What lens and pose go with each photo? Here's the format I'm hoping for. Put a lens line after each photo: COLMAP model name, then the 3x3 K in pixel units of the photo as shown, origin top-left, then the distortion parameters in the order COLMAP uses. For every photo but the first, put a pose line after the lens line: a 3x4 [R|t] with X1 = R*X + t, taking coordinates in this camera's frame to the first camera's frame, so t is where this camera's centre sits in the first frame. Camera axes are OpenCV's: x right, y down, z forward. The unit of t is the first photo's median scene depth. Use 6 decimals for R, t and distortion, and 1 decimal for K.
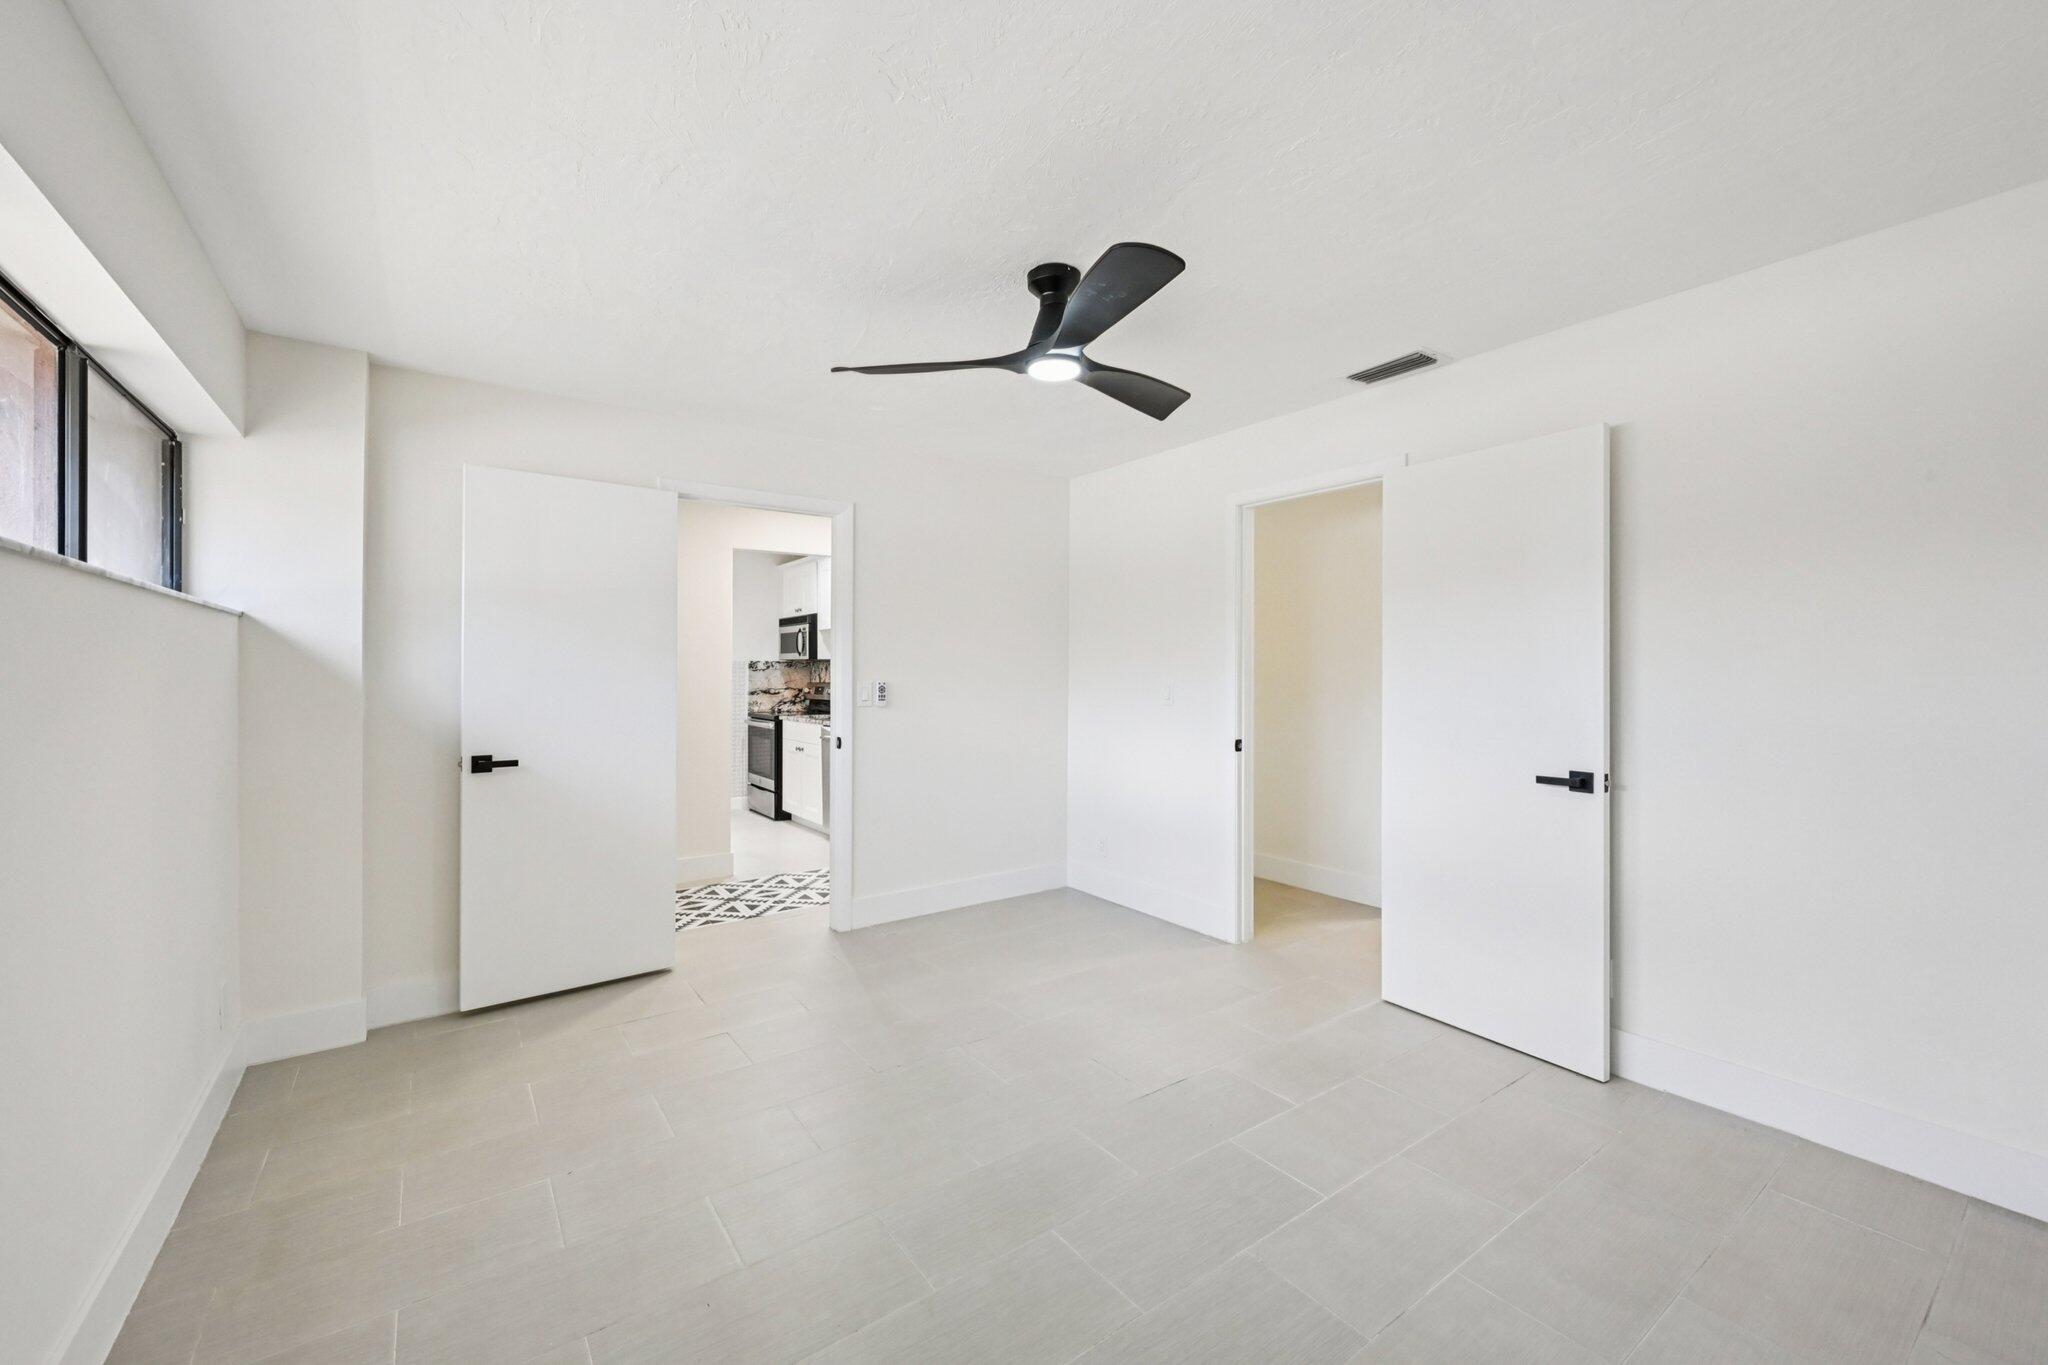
lens RADIAL K [[816.4, 0, 1030.8], [0, 816.4, 672.8], [0, 0, 1]] dist [0.000110, 0.000117]
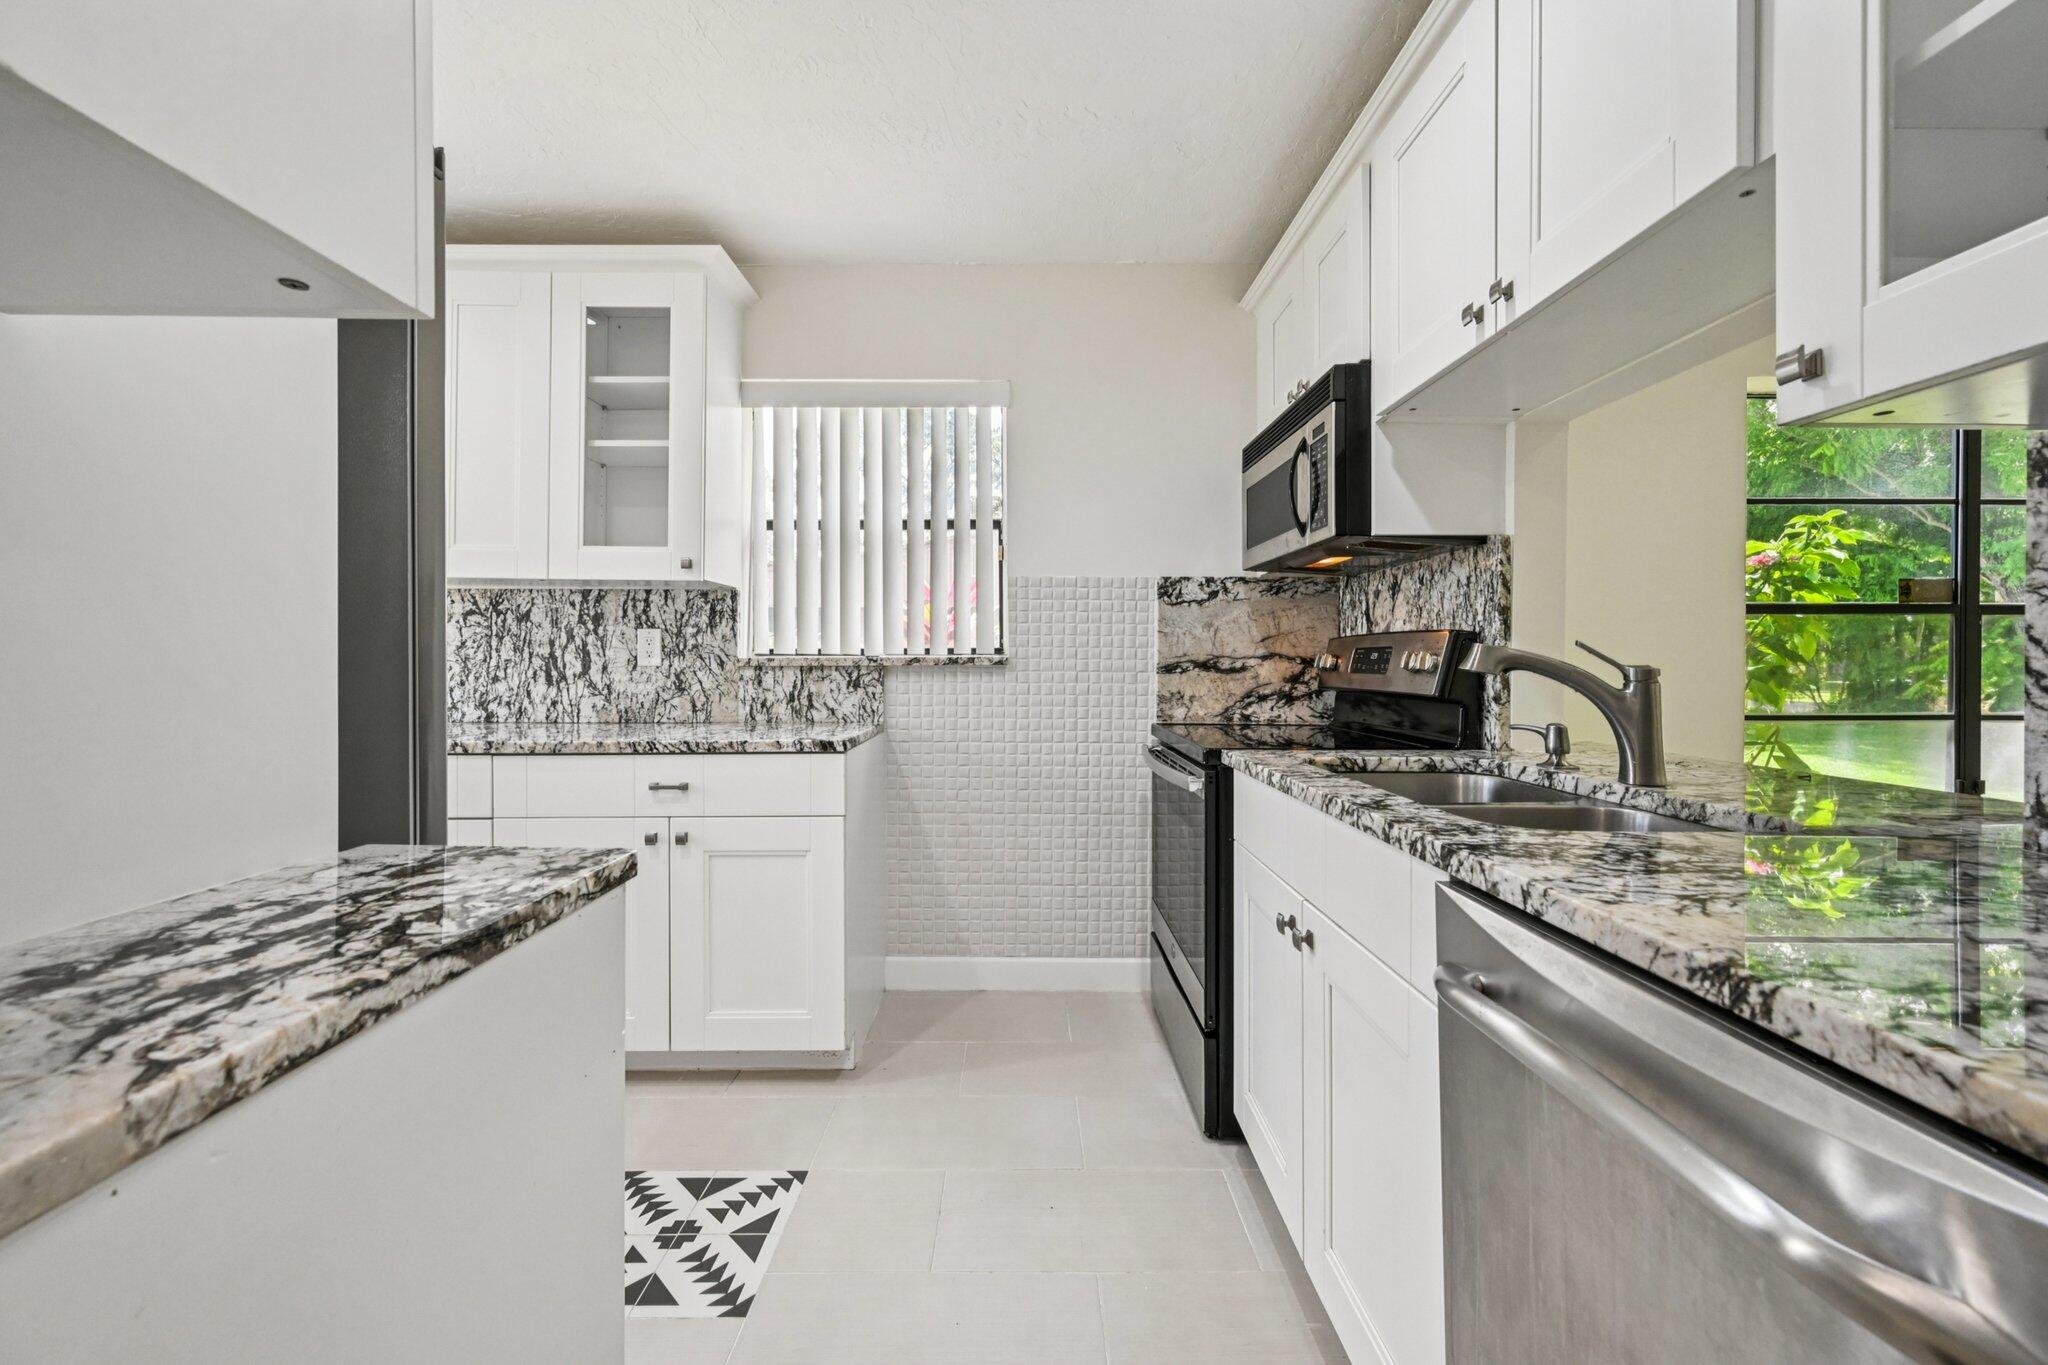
lens RADIAL K [[816.4, 0, 1027.5], [0, 816.4, 666.8], [0, 0, 1]] dist [0.000110, 0.000117]
pose [[0.812387, 0.005070, -0.583097, -0.185355], [0.000890, 0.999950, 0.009935, 0.020636], [0.583118, -0.008590, 0.812342, 0.678266]]
